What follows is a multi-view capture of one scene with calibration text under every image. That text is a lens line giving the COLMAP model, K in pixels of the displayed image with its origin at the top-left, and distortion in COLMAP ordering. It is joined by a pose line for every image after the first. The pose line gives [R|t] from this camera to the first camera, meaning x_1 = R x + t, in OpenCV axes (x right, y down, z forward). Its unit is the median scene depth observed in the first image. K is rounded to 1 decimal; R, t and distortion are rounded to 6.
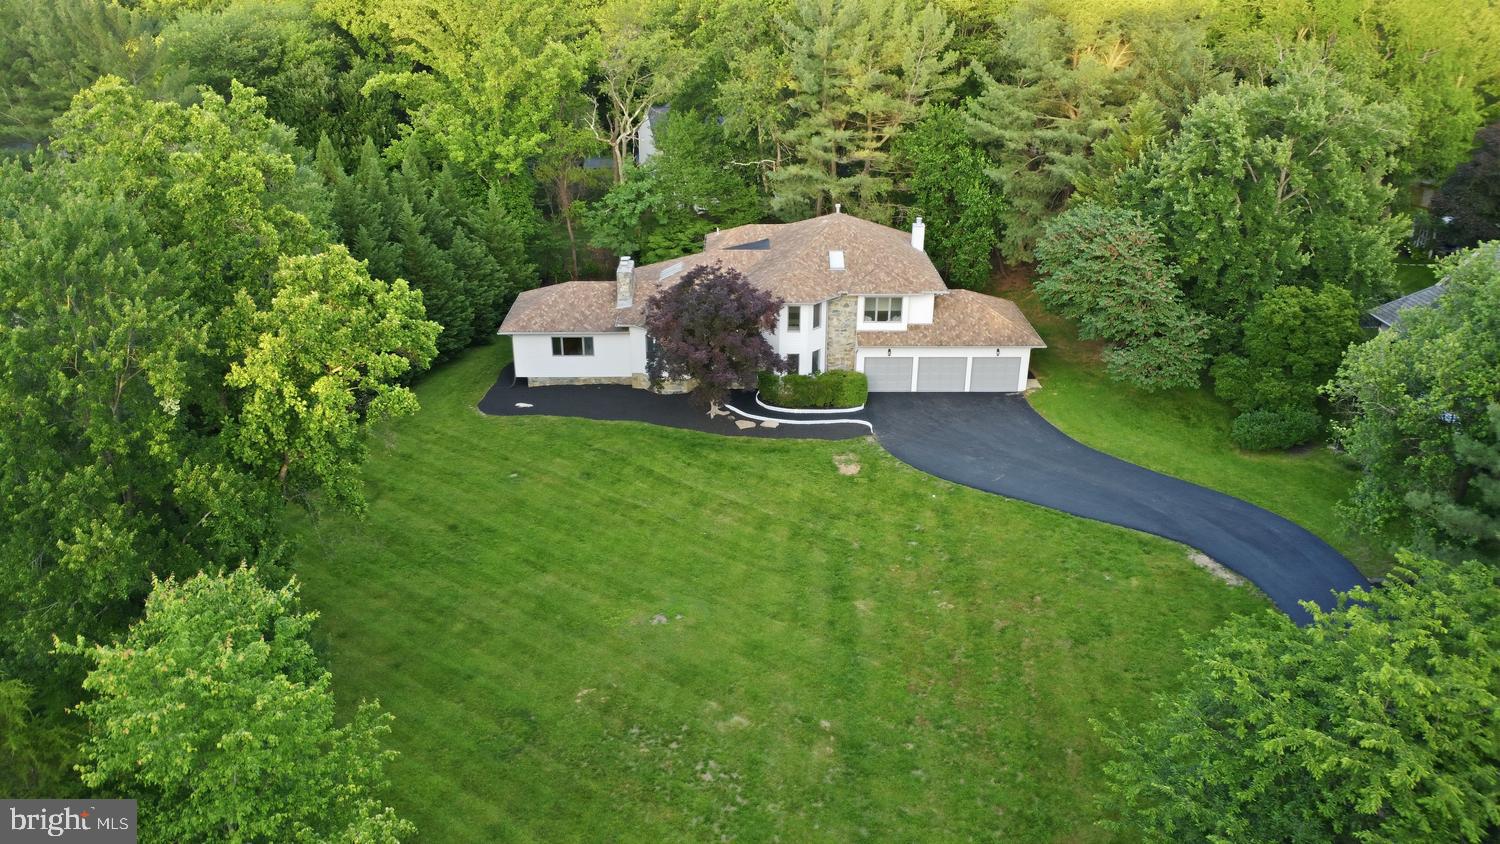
lens RADIAL K [[1078.0, 0, 749.8], [0, 1078.0, 420.1], [0, 0, 1]] dist [-0.030326, -0.009924]
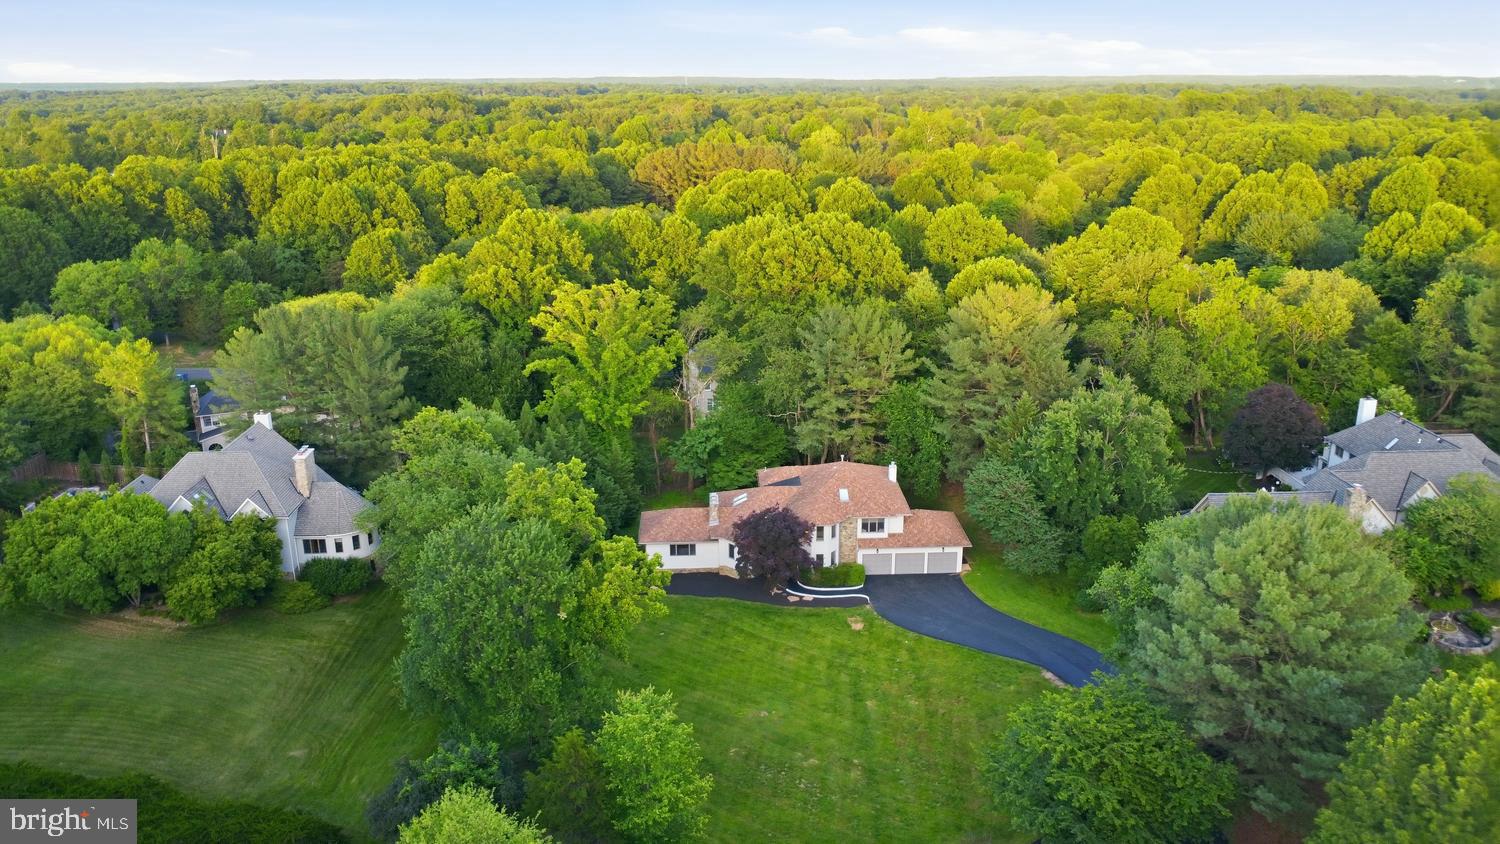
lens RADIAL K [[1078.0, 0, 747.4], [0, 1078.0, 424.3], [0, 0, 1]] dist [-0.030326, -0.009924]
pose [[0.999645, -0.016732, 0.020747, -0.105811], [0.018854, 0.994108, -0.106739, -0.088163], [-0.018838, 0.107092, 0.994071, -0.690560]]
